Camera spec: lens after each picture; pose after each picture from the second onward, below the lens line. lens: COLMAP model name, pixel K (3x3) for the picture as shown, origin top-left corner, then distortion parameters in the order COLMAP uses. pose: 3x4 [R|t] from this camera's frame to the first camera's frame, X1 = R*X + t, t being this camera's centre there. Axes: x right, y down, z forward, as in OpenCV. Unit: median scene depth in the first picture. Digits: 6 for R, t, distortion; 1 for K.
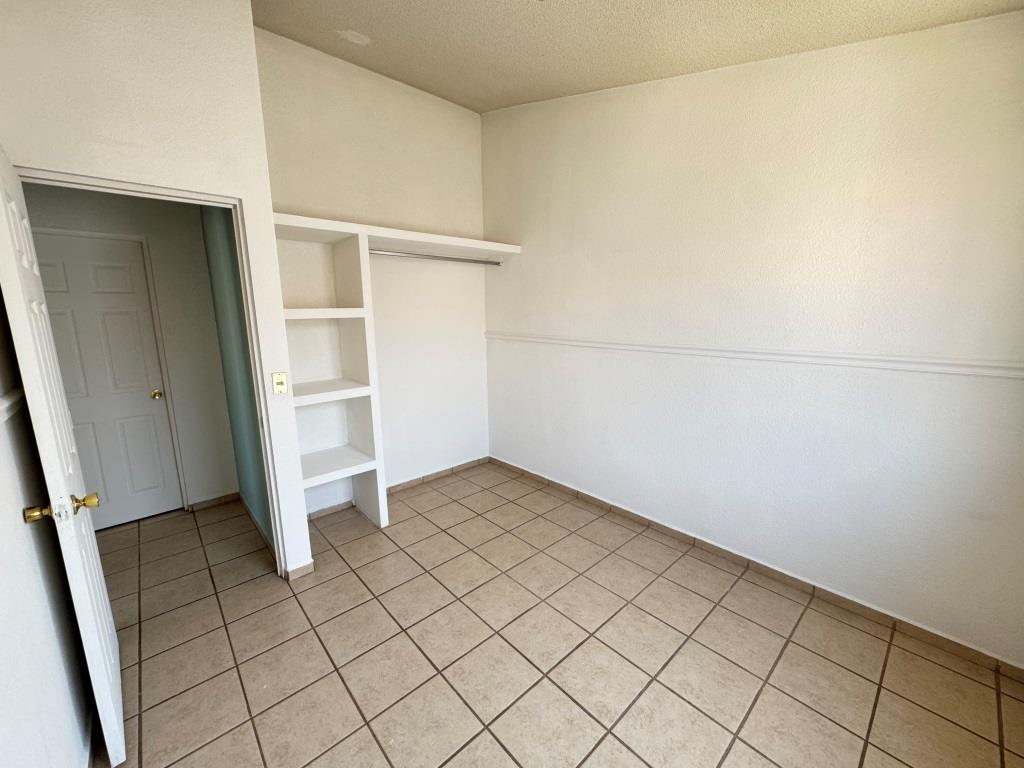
lens RADIAL K [[408.5, 0, 507.9], [0, 408.5, 375.3], [0, 0, 1]] dist [-0.001984, 0.000406]
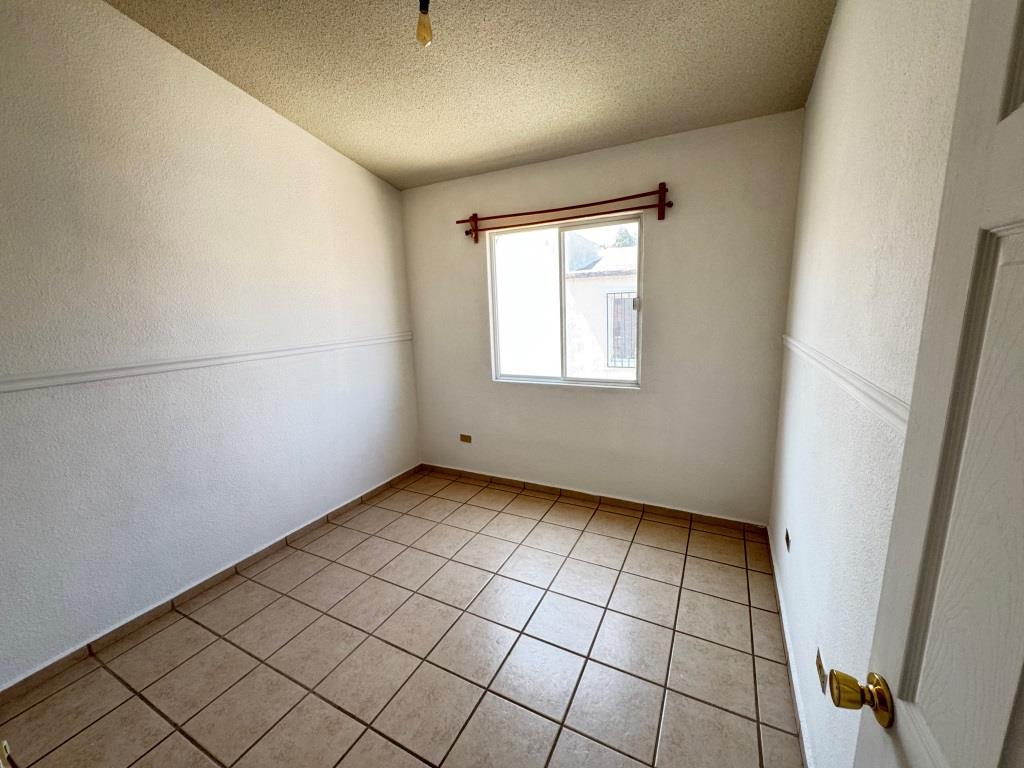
lens RADIAL K [[408.5, 0, 513.2], [0, 408.5, 383.9], [0, 0, 1]] dist [-0.001984, 0.000406]
pose [[-0.359514, -0.152888, 0.920530, -0.692239], [0.181905, 0.956079, 0.229835, -0.109493], [-0.915238, 0.250078, -0.315913, 0.779087]]
